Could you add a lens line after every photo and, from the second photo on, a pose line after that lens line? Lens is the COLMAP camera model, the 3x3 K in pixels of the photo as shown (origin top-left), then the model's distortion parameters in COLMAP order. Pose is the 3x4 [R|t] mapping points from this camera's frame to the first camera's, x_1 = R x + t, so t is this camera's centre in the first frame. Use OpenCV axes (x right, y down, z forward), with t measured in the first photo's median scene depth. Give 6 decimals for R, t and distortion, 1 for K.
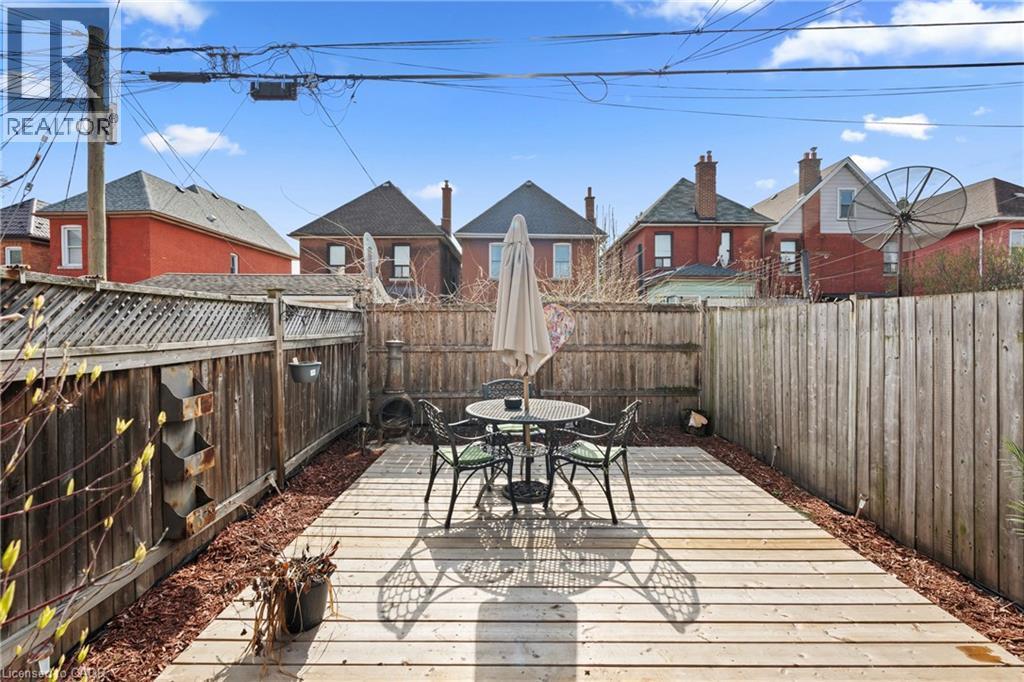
lens RADIAL K [[457.0, 0, 514.4], [0, 457.0, 334.6], [0, 0, 1]] dist [-0.002770, 0.000732]
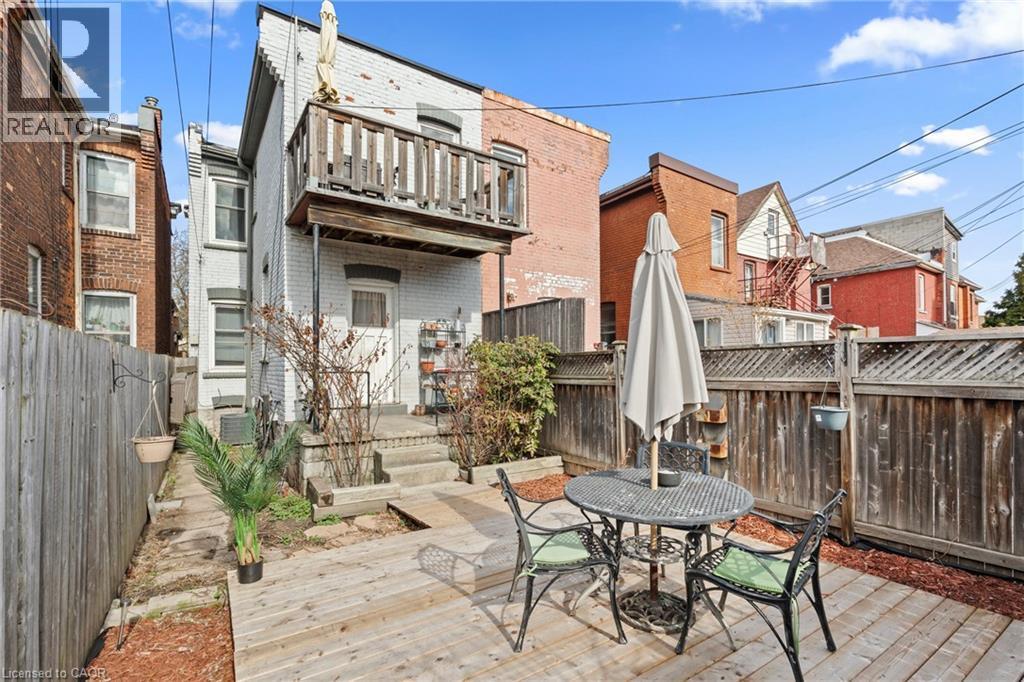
lens RADIAL K [[457.0, 0, 516.0], [0, 457.0, 361.3], [0, 0, 1]] dist [-0.002770, 0.000732]
pose [[-0.834527, -0.000911, -0.550966, 0.684575], [-0.006147, 0.999952, 0.007657, -0.040183], [0.550932, 0.009777, -0.834493, 1.719721]]
